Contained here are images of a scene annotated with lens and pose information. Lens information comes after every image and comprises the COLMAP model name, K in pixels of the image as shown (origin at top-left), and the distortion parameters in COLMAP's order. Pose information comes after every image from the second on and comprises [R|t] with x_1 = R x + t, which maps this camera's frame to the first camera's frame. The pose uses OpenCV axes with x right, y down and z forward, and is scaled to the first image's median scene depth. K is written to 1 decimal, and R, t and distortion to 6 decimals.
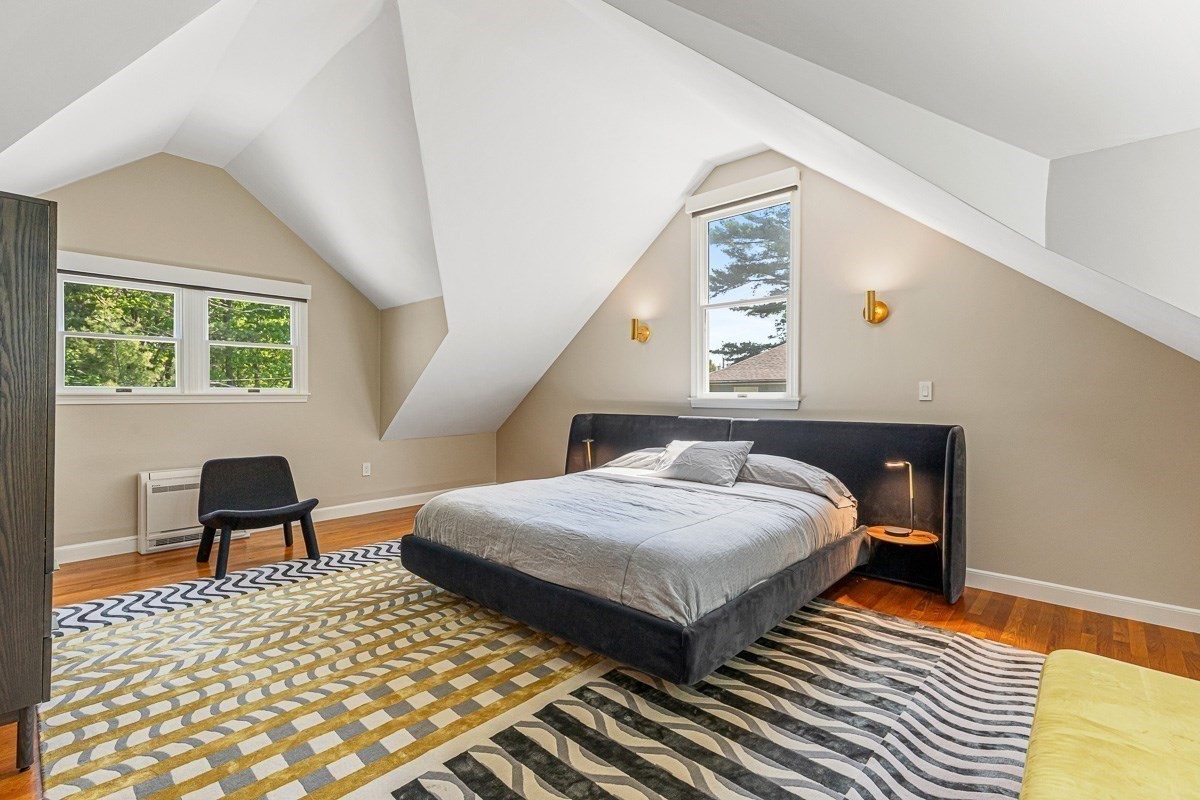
lens RADIAL K [[536.0, 0, 600.0], [0, 536.0, 400.0], [0, 0, 1]] dist [0.004430, -0.000402]
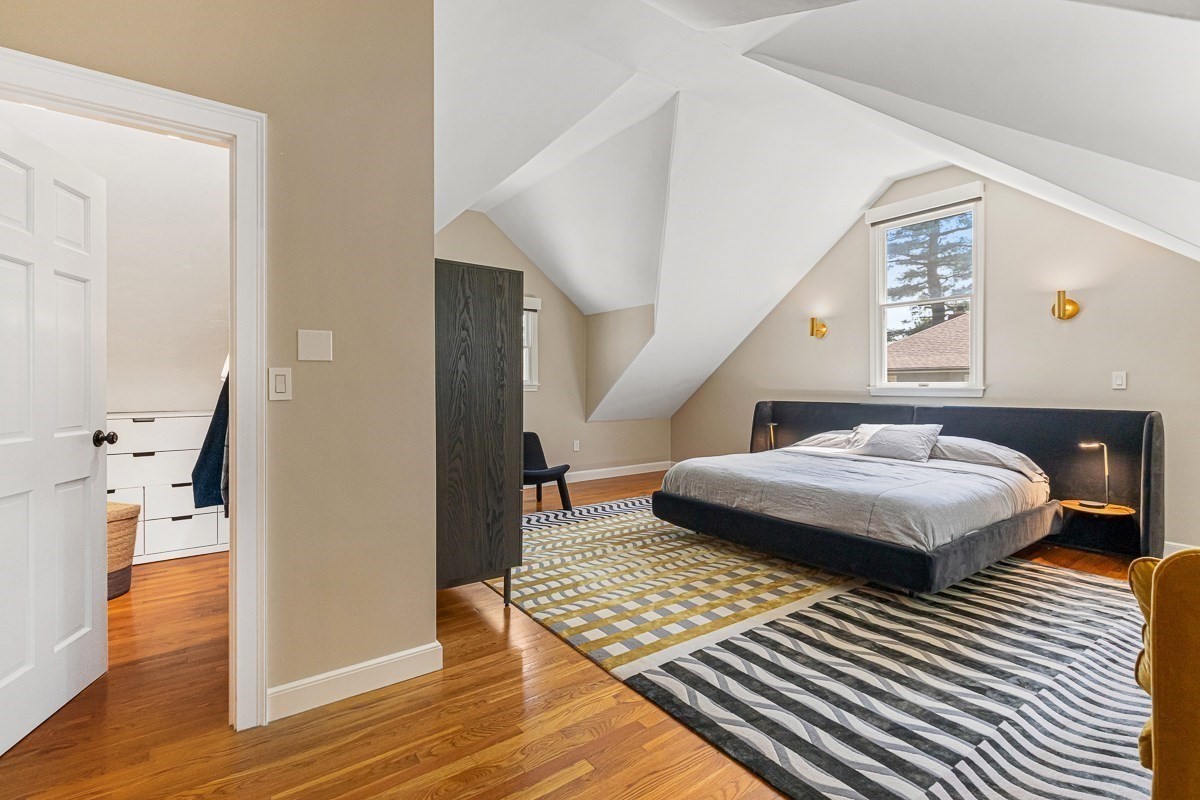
lens RADIAL K [[534.3, 0, 595.4], [0, 534.3, 388.9], [0, 0, 1]] dist [-0.001055, 0.000033]
pose [[0.978150, -0.001267, -0.207898, -0.250868], [0.000962, 0.999998, -0.001567, 0.001689], [0.207900, 0.001333, 0.978149, -0.339558]]
